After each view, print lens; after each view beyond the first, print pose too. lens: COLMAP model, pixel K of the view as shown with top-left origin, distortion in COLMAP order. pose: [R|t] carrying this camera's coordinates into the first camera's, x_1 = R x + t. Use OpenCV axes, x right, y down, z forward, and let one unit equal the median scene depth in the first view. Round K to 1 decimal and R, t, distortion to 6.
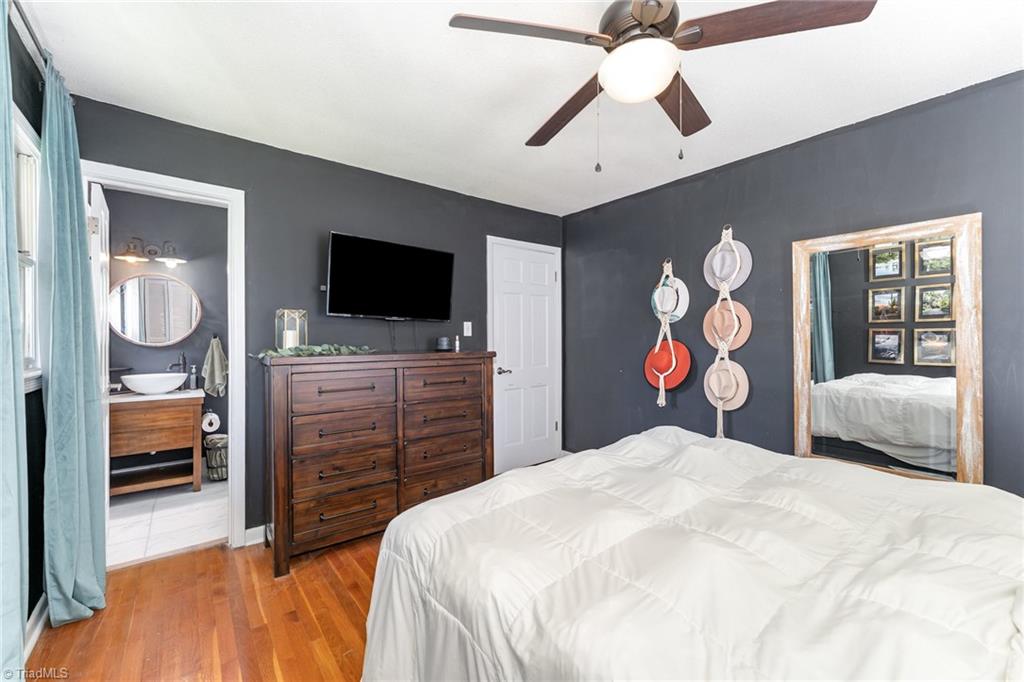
lens RADIAL K [[407.2, 0, 512.0], [0, 407.2, 341.0], [0, 0, 1]] dist [-0.000593, -0.000073]
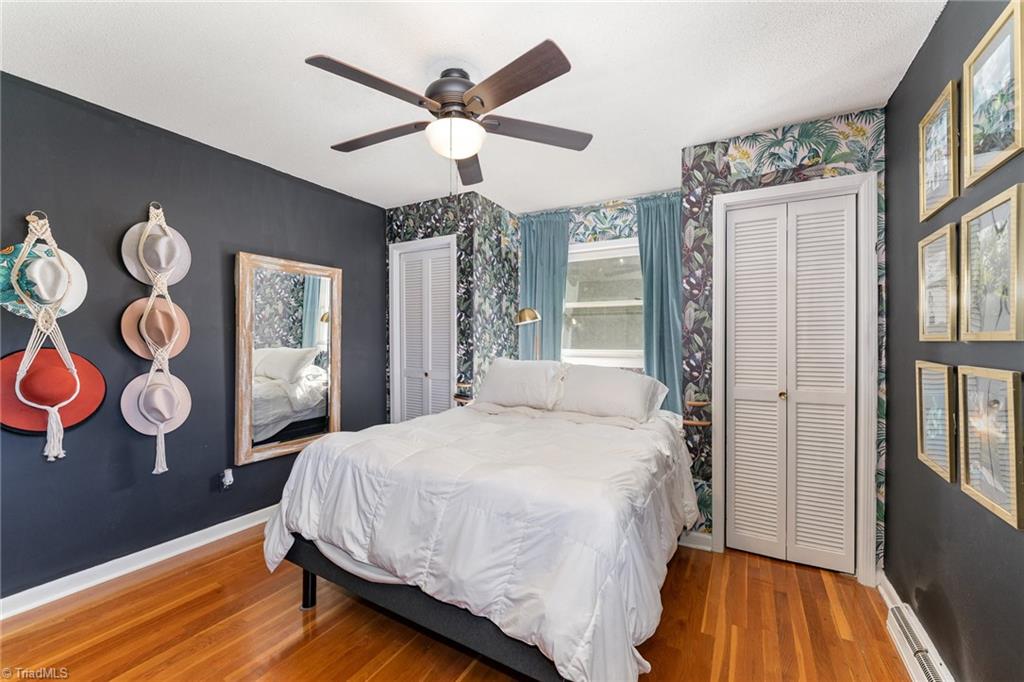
lens RADIAL K [[416.8, 0, 512.0], [0, 416.8, 341.0], [0, 0, 1]] dist [-0.000088, 0.000007]
pose [[-0.364111, -0.004942, 0.931343, -0.455312], [0.002200, 0.999979, 0.006166, -0.016451], [-0.931353, 0.004294, -0.364092, 0.610544]]
